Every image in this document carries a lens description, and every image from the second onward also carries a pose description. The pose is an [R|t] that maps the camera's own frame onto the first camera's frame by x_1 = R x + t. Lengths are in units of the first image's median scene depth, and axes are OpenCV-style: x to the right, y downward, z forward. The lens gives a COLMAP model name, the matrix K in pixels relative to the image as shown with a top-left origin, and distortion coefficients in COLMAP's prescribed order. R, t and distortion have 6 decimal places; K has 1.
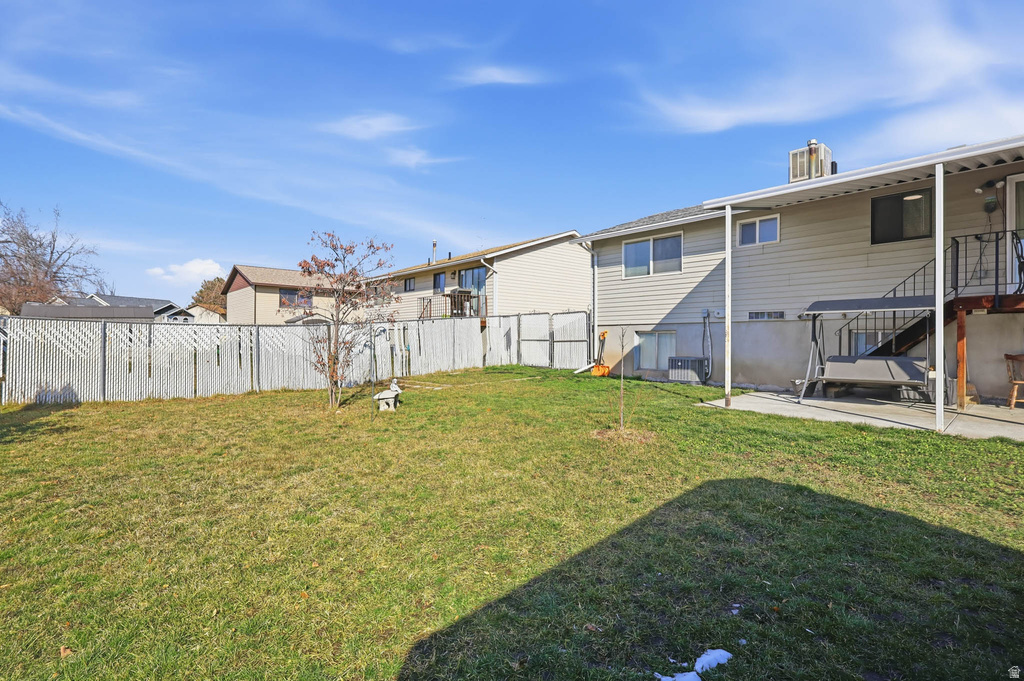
lens RADIAL K [[474.9, 0, 512.0], [0, 474.9, 340.5], [0, 0, 1]] dist [0.001433, 0.000207]
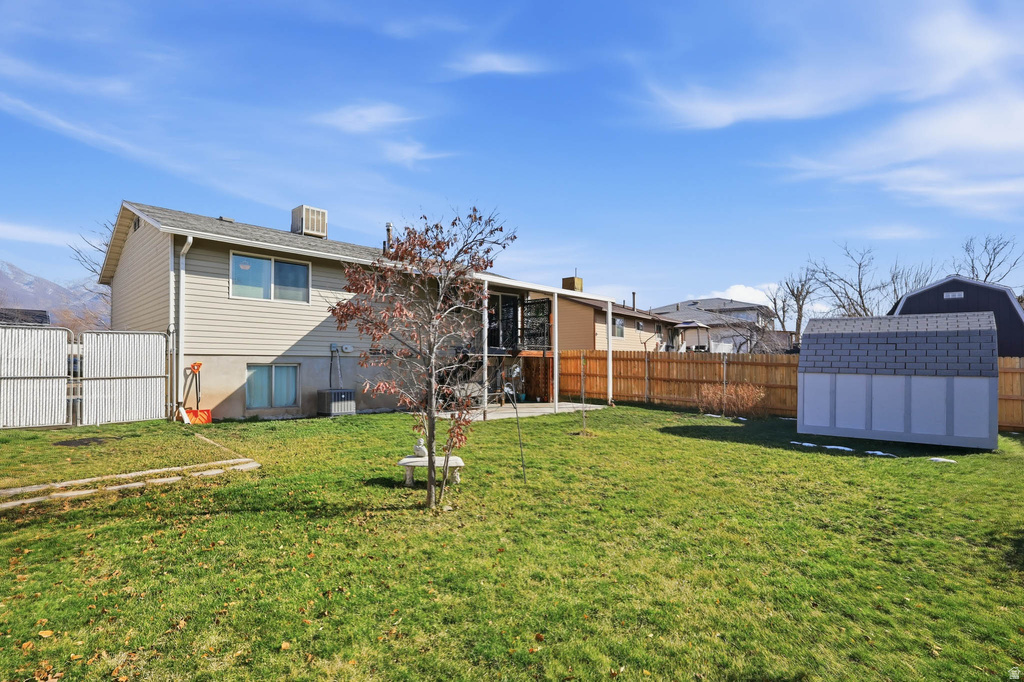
lens RADIAL K [[474.9, 0, 512.0], [0, 474.9, 341.0], [0, 0, 1]] dist [0.001433, 0.000207]
pose [[-0.070544, 0.045482, 0.996471, -0.646646], [0.001383, 0.998964, -0.045497, -0.021739], [-0.997508, -0.001831, -0.070534, 0.648457]]
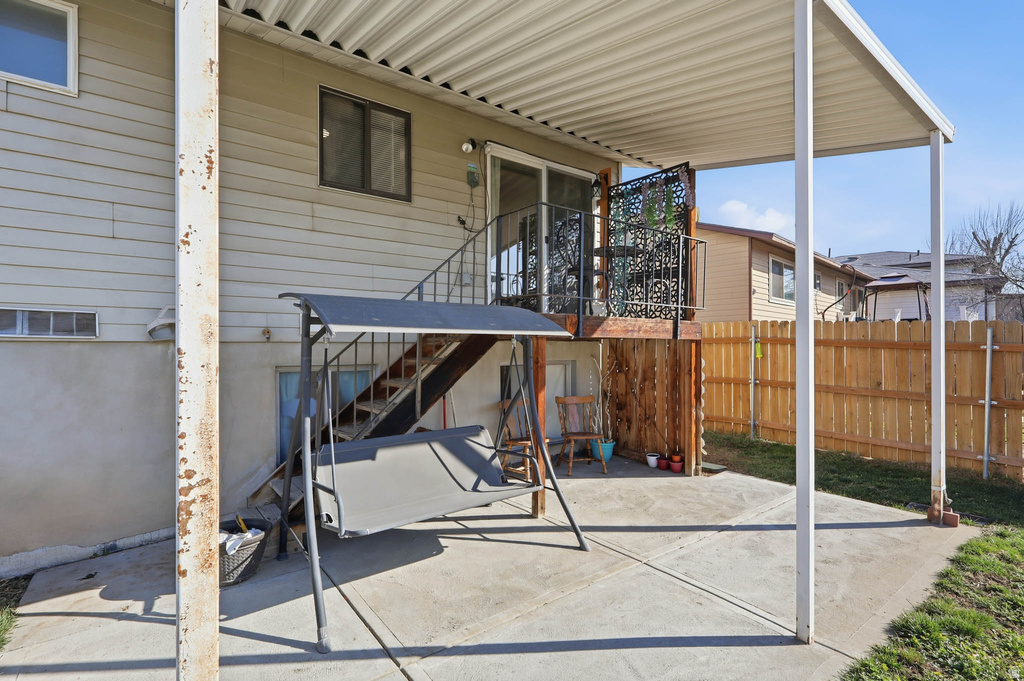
lens RADIAL K [[474.9, 0, 512.0], [0, 474.9, 340.5], [0, 0, 1]] dist [0.001433, 0.000207]
pose [[0.086684, 0.003308, 0.996230, 0.227638], [-0.000381, 0.999995, -0.003287, -0.034802], [-0.996236, -0.000095, 0.086685, 0.574667]]
